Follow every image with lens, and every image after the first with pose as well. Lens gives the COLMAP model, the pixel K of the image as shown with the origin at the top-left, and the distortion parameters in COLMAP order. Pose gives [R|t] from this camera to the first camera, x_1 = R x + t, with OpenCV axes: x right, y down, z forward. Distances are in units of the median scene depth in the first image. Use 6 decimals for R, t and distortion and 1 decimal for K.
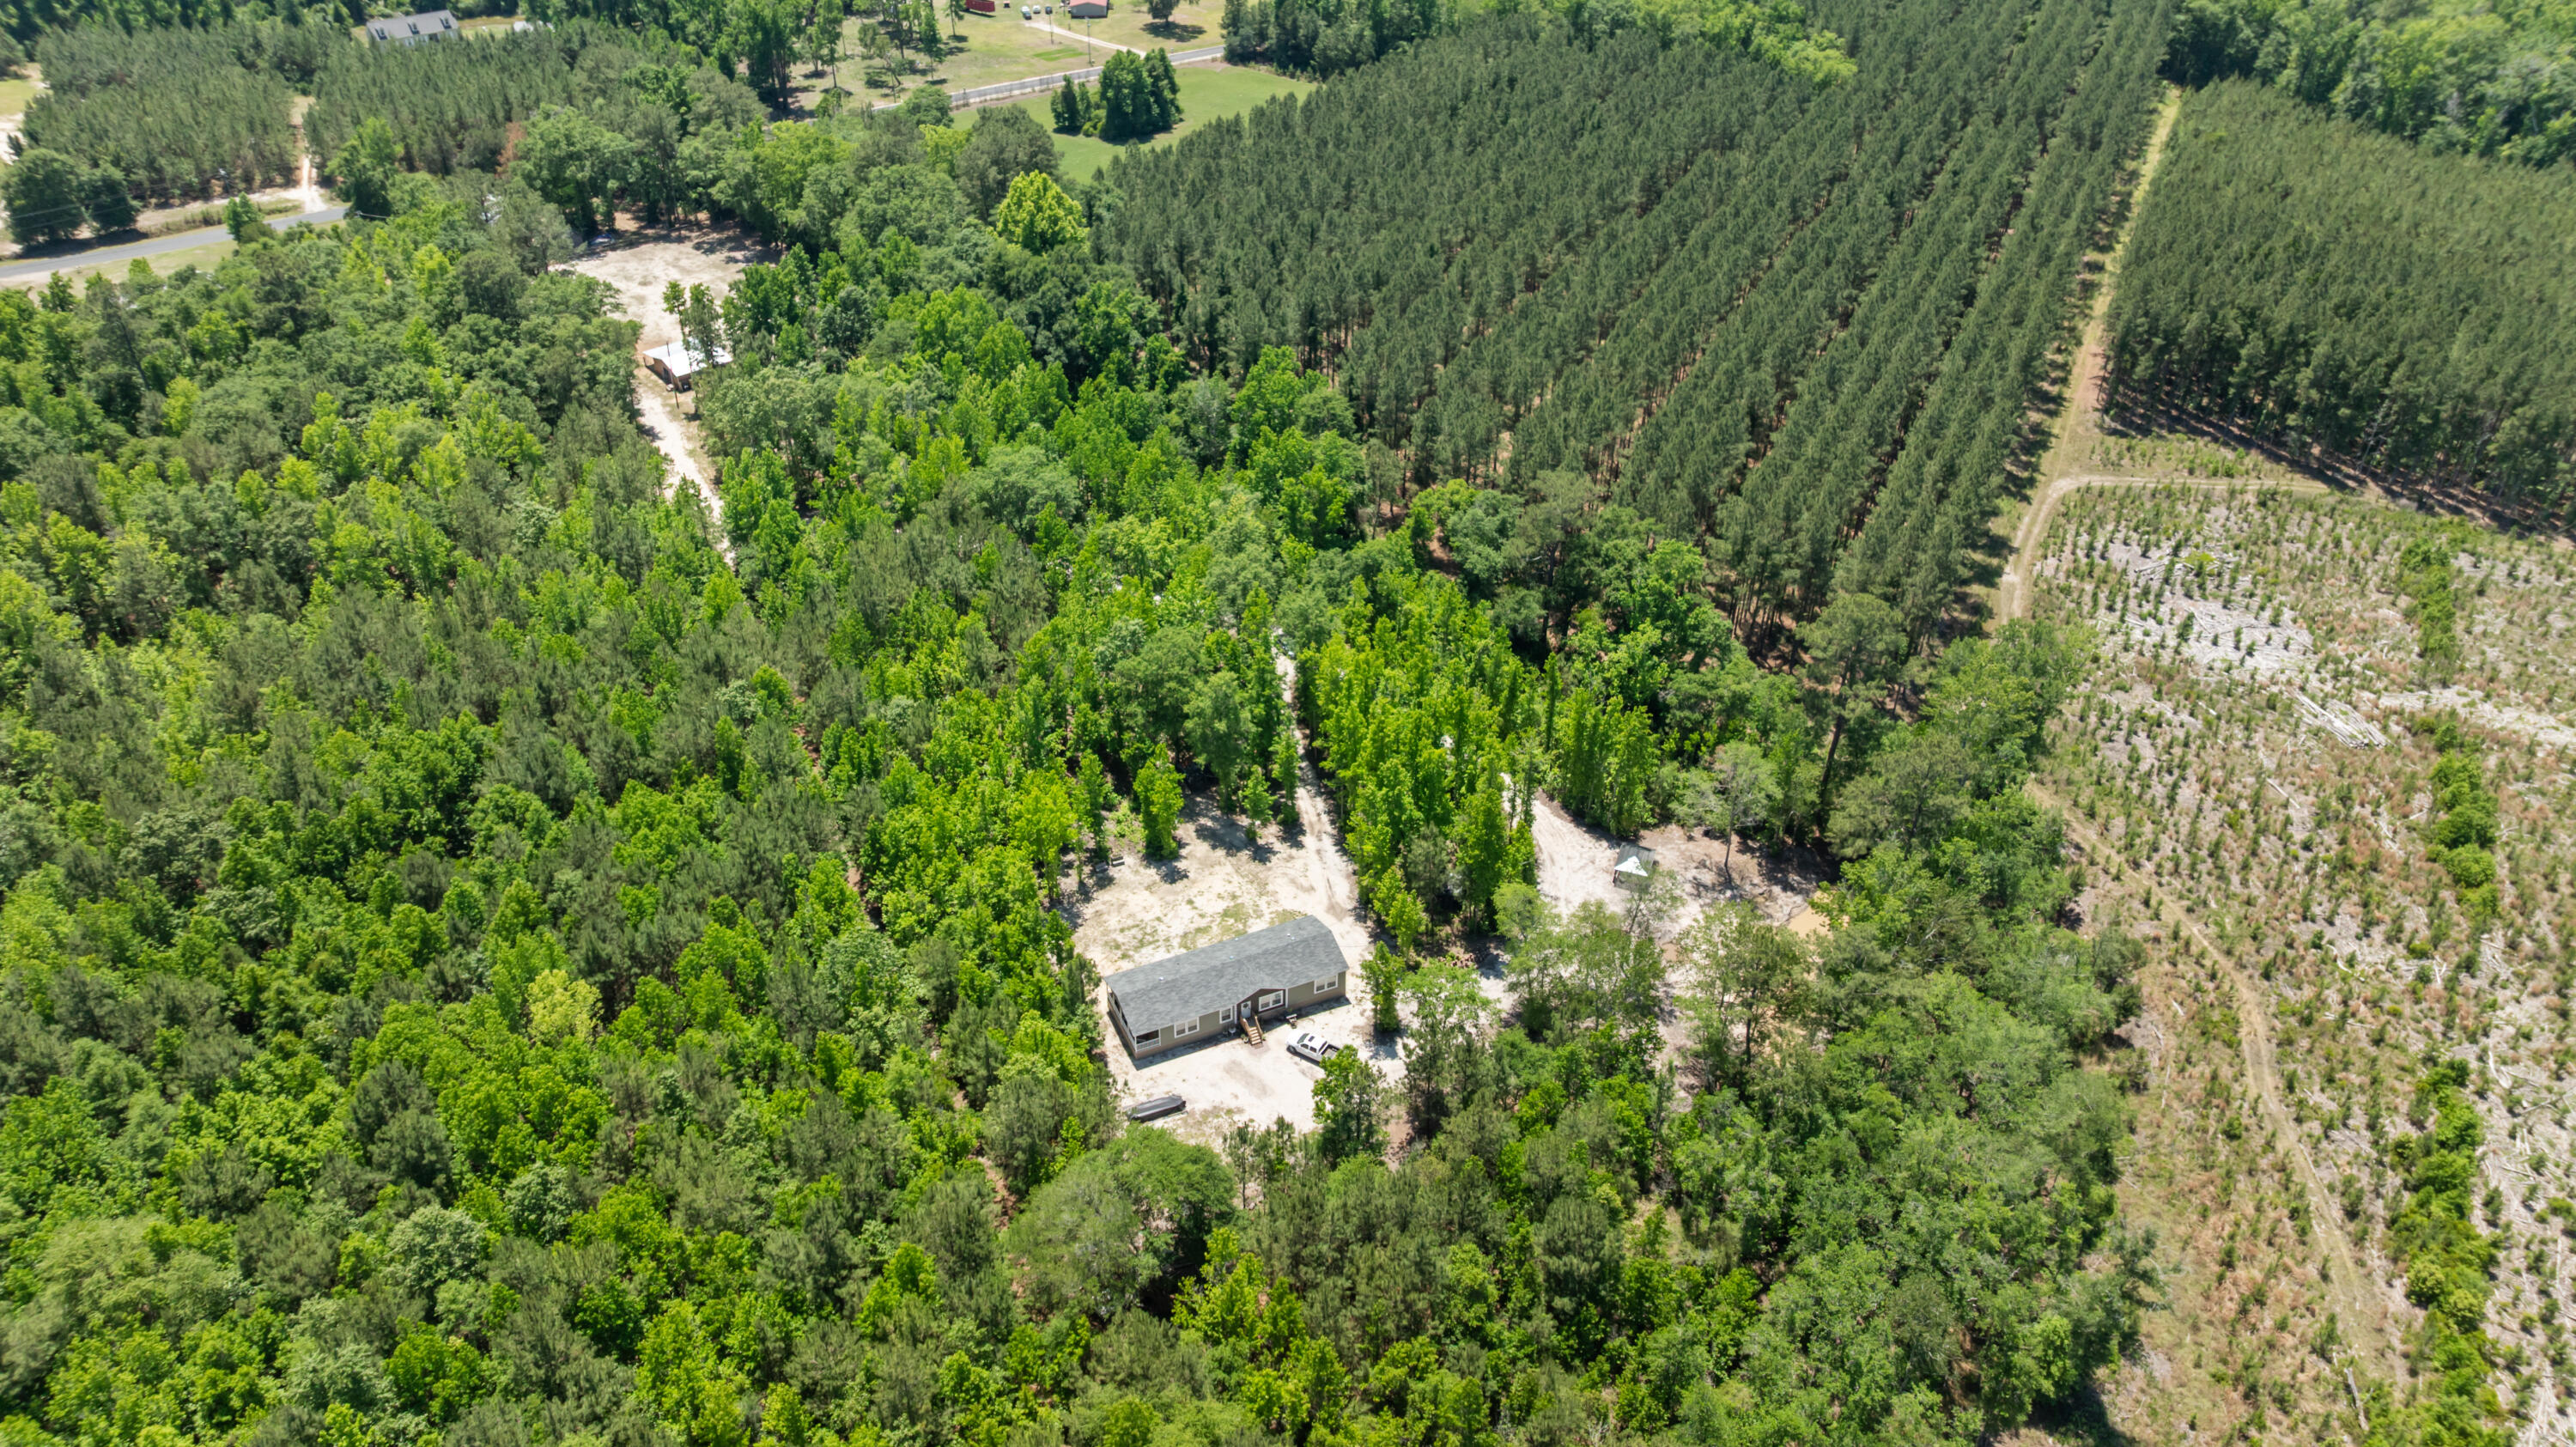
lens RADIAL K [[1892.4, 0, 1287.1], [0, 1892.4, 646.6], [0, 0, 1]] dist [-0.015733, -0.002532]
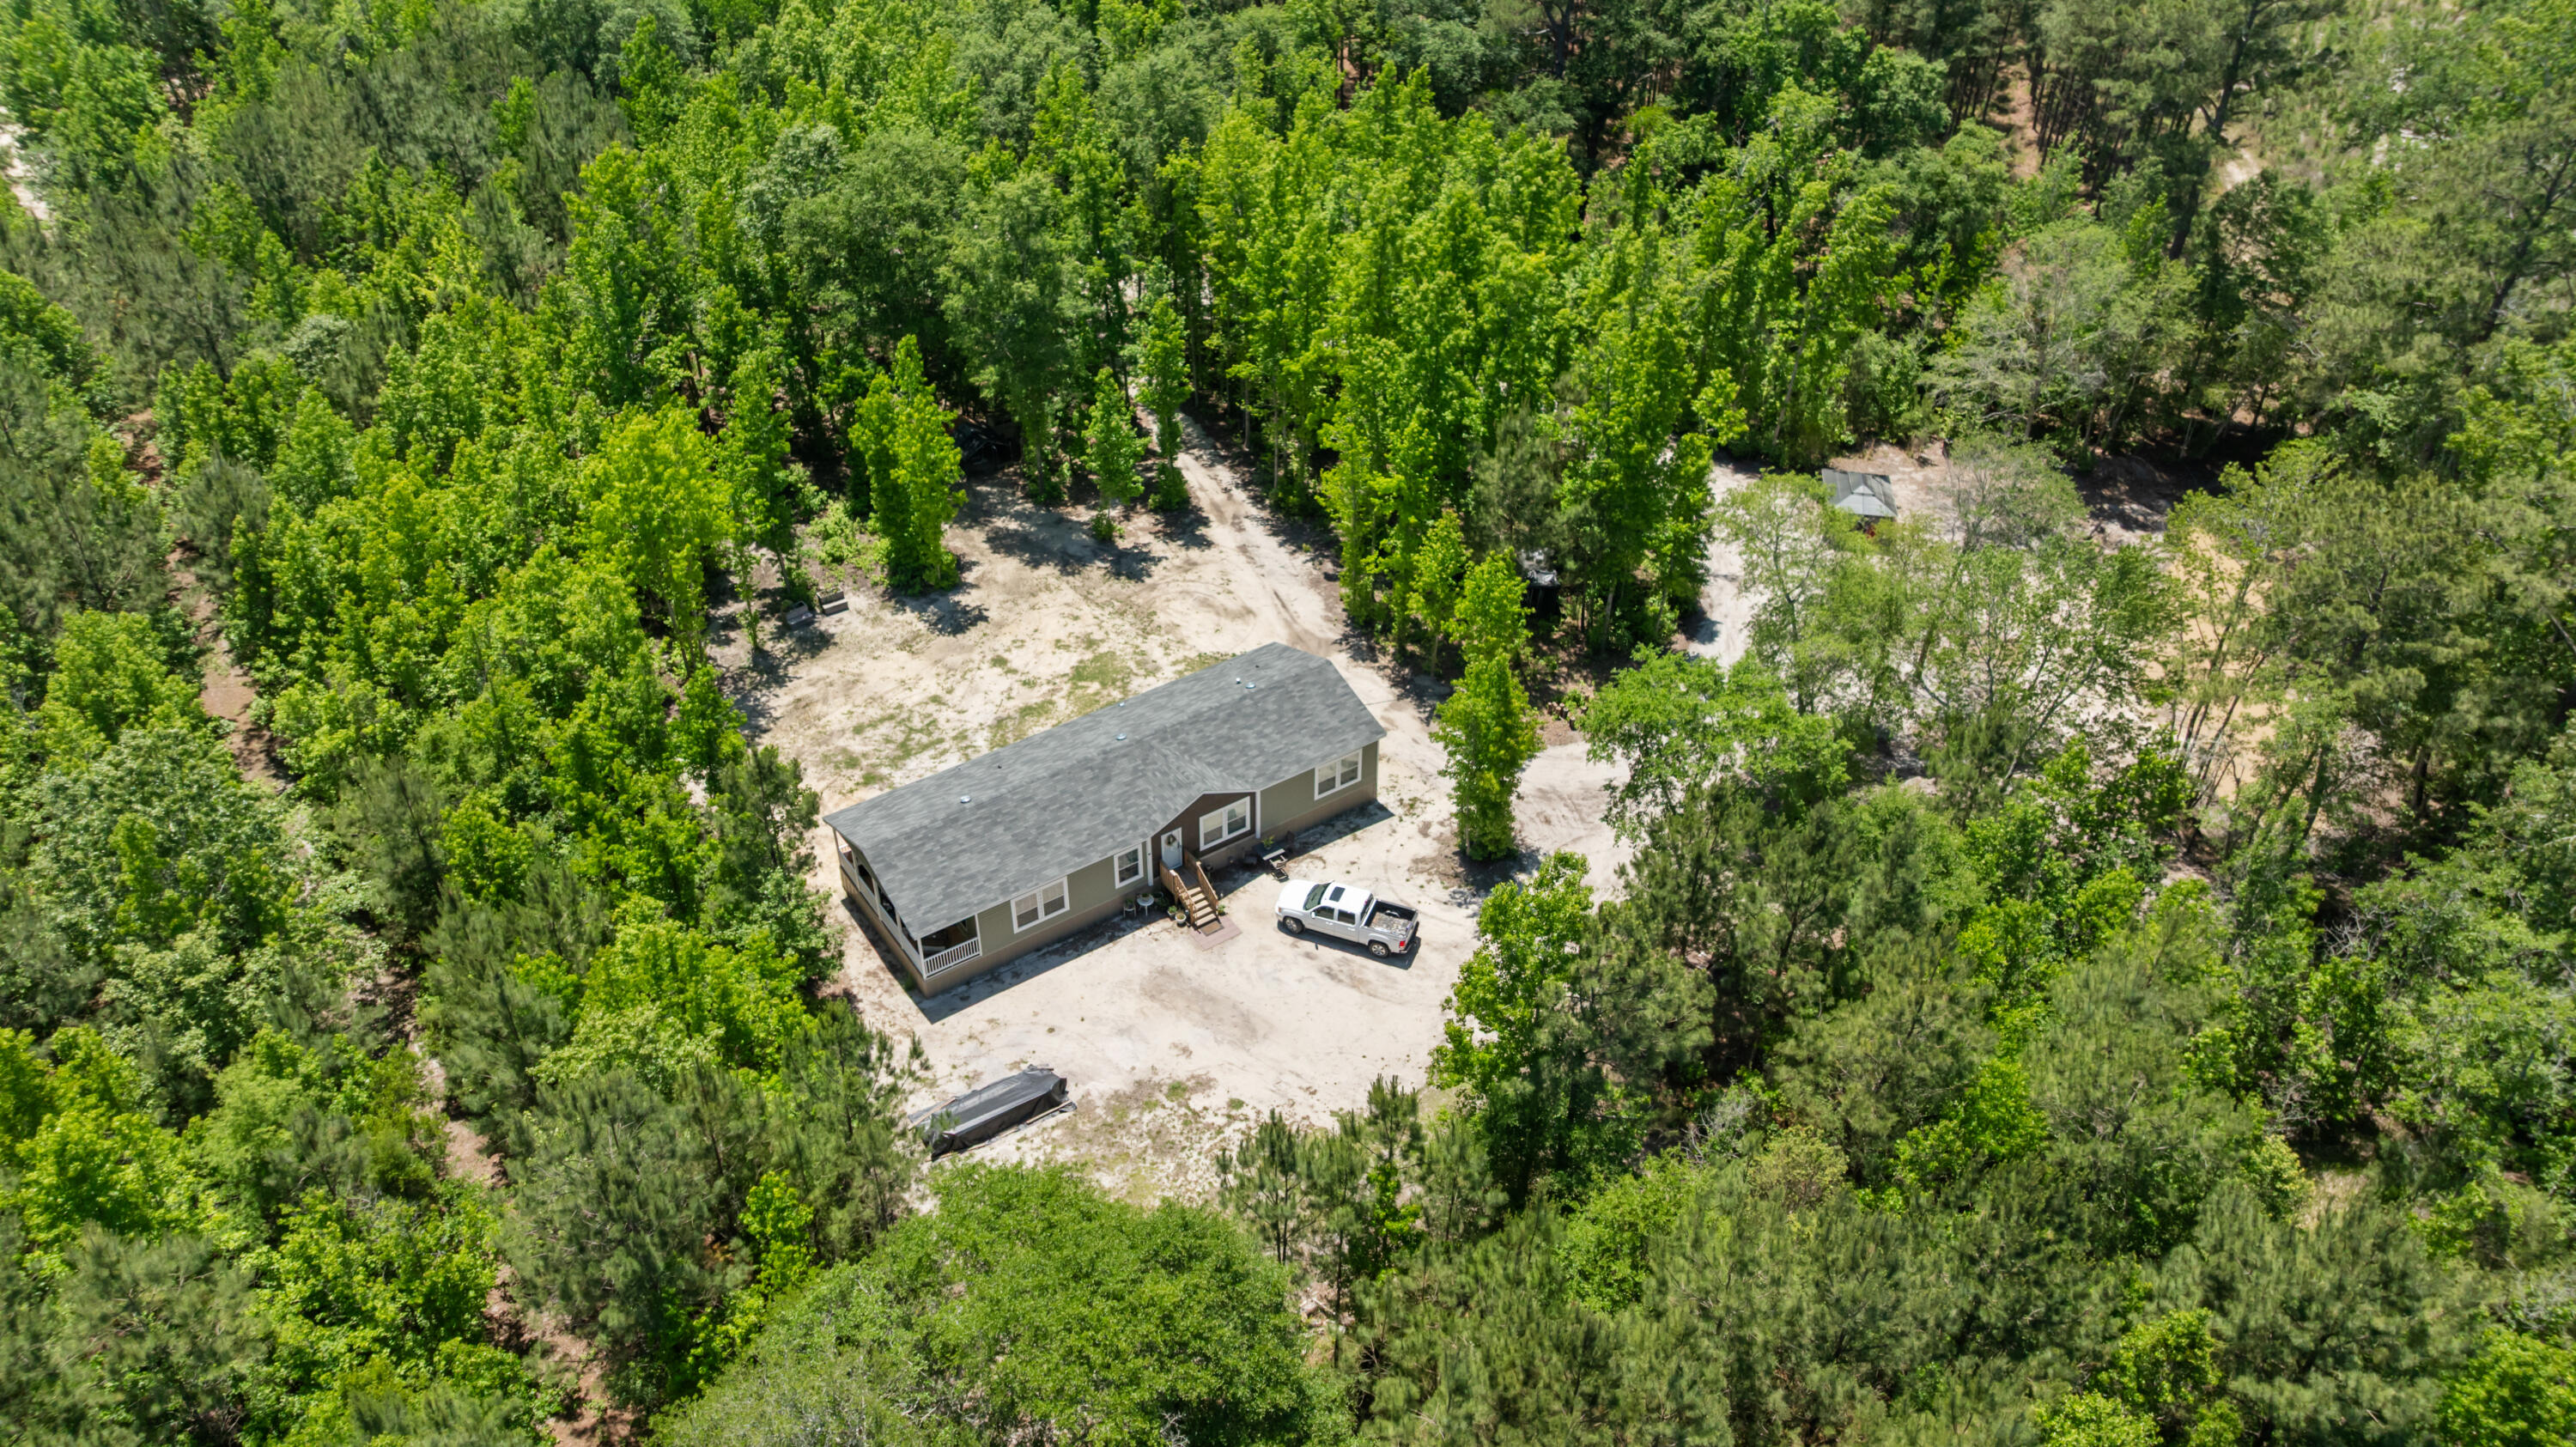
lens RADIAL K [[1892.4, 0, 1287.1], [0, 1892.4, 646.6], [0, 0, 1]] dist [-0.015733, -0.002532]
pose [[0.983218, -0.105824, 0.148604, -0.053575], [0.102793, 0.994310, 0.027952, 0.133487], [-0.150716, -0.012207, 0.988502, 0.558693]]
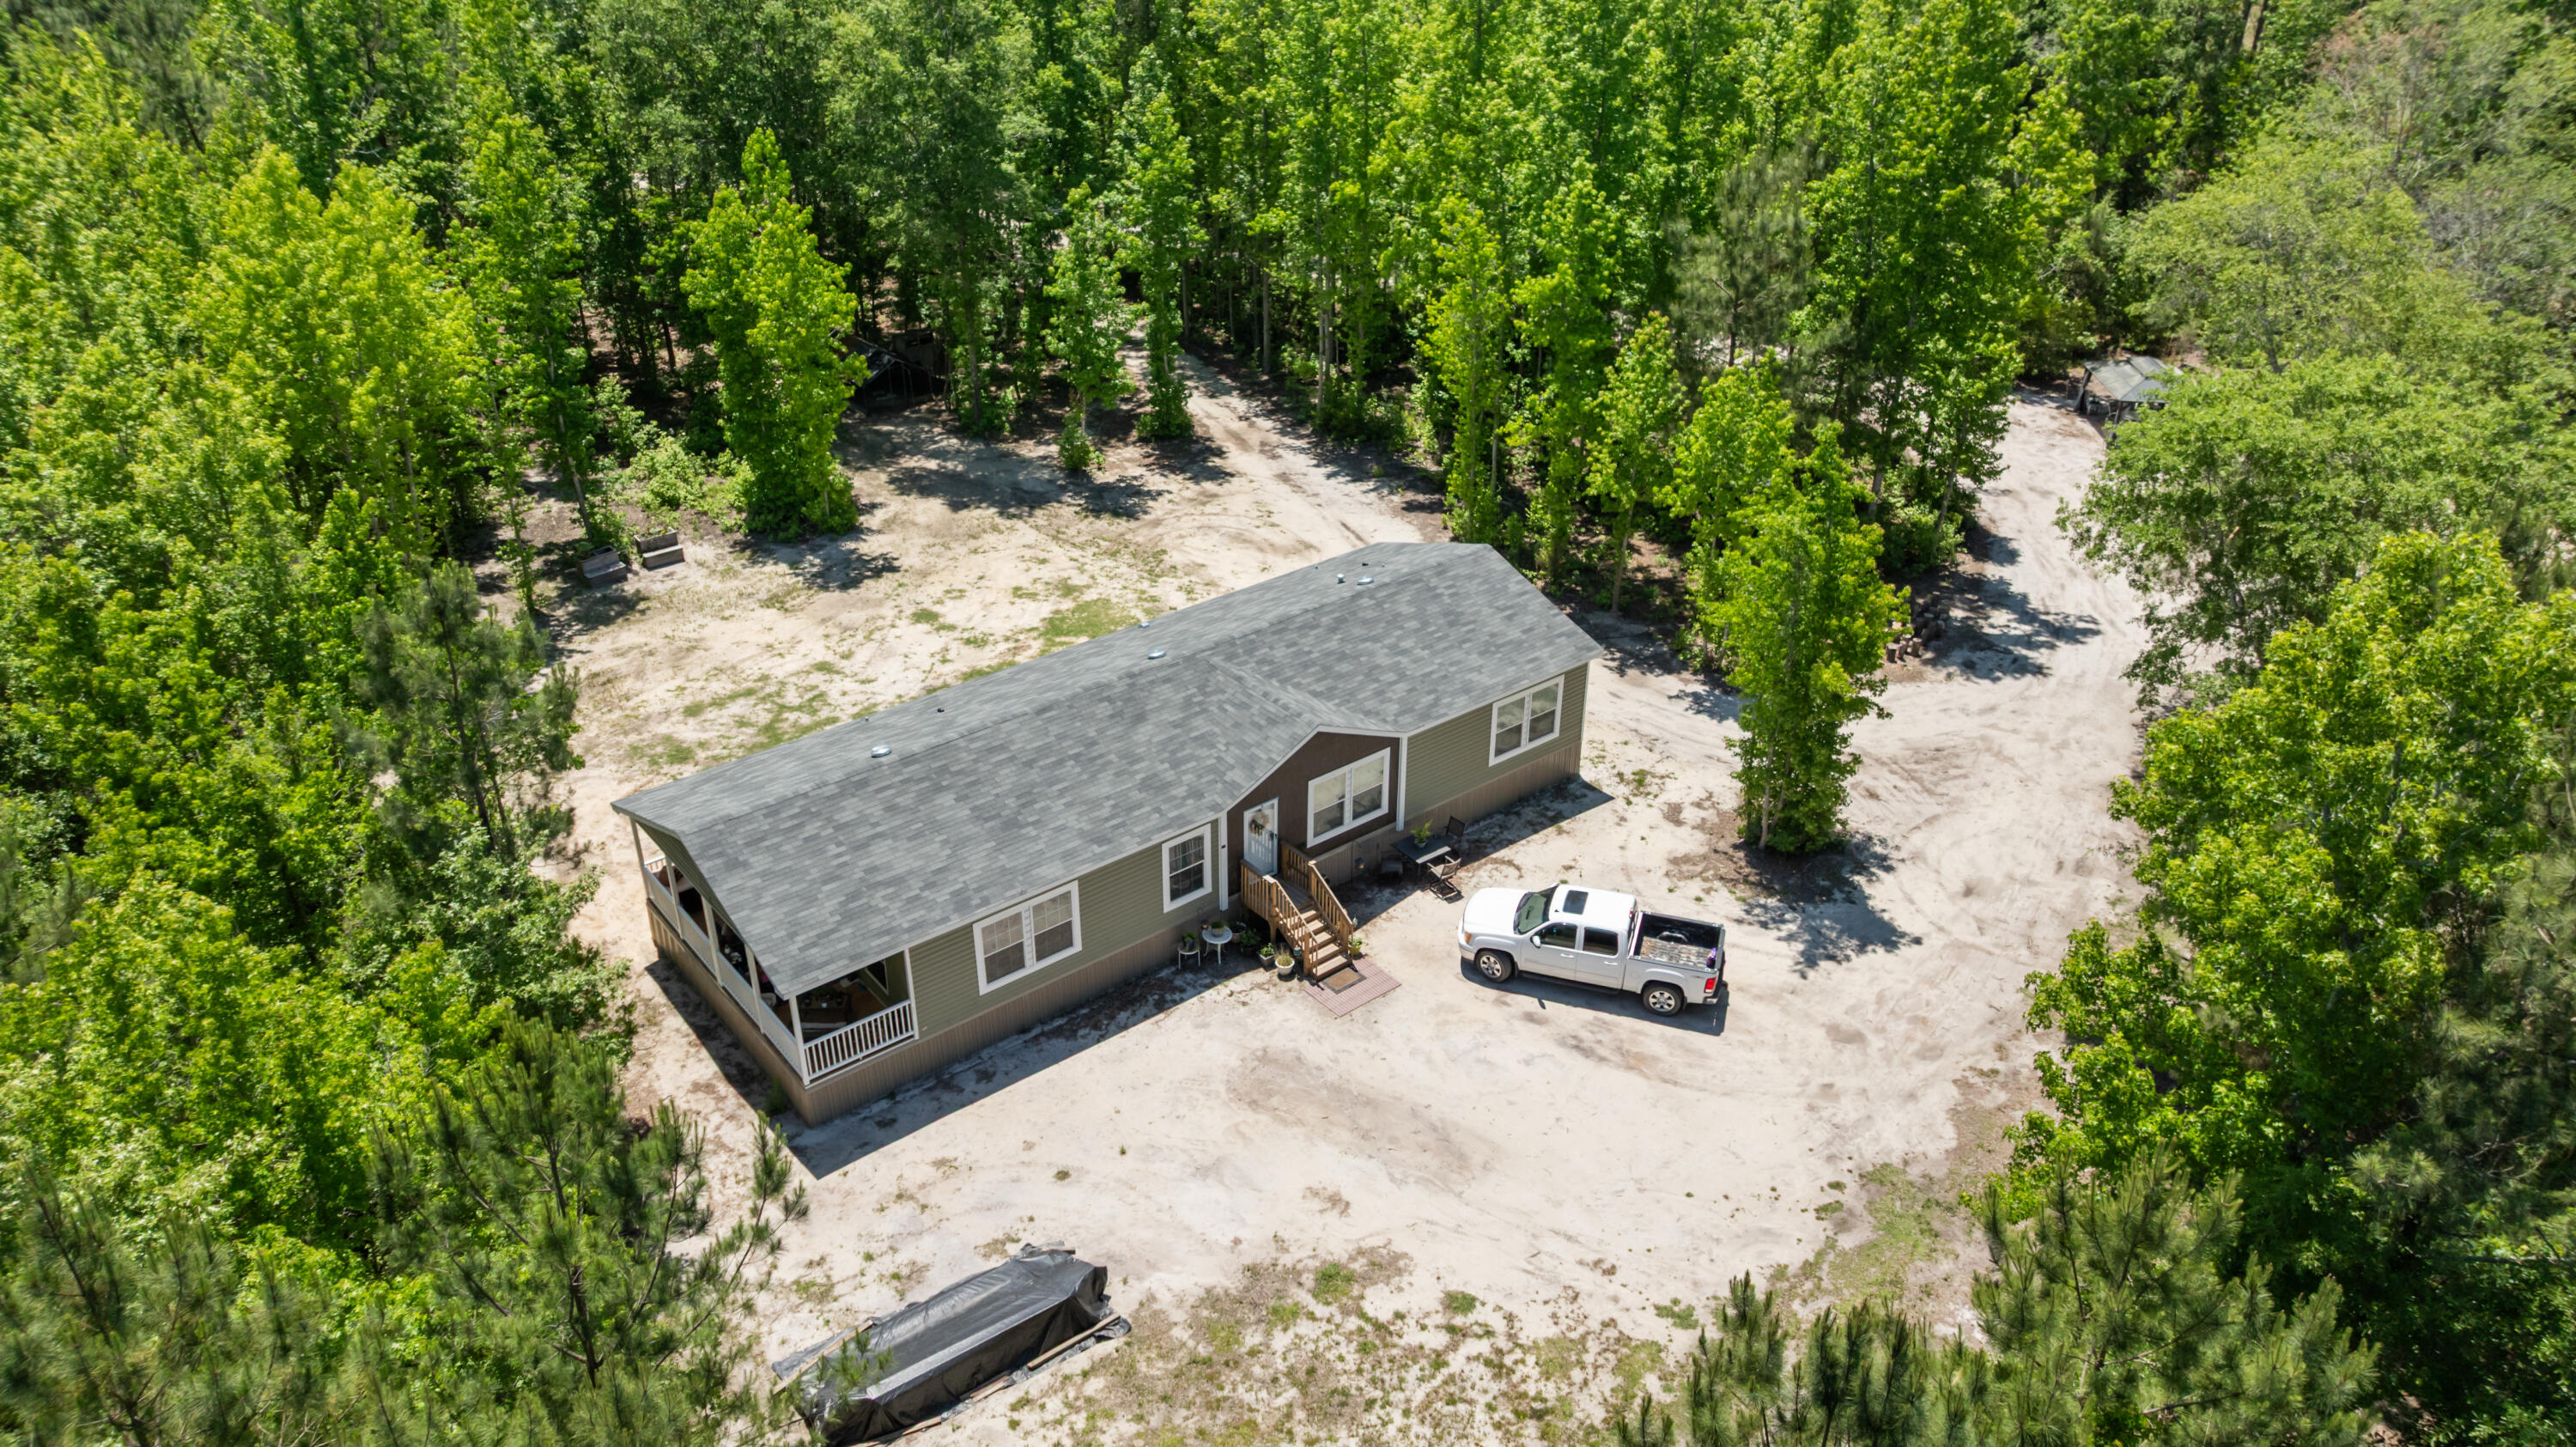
lens RADIAL K [[1912.9, 0, 1286.7], [0, 1912.9, 604.5], [0, 0, 1]] dist [-0.007987, -0.003111]
pose [[0.967673, -0.113994, 0.224977, -0.067005], [0.142203, 0.983320, -0.113404, 0.185604], [-0.208297, 0.141731, 0.967742, 0.746060]]
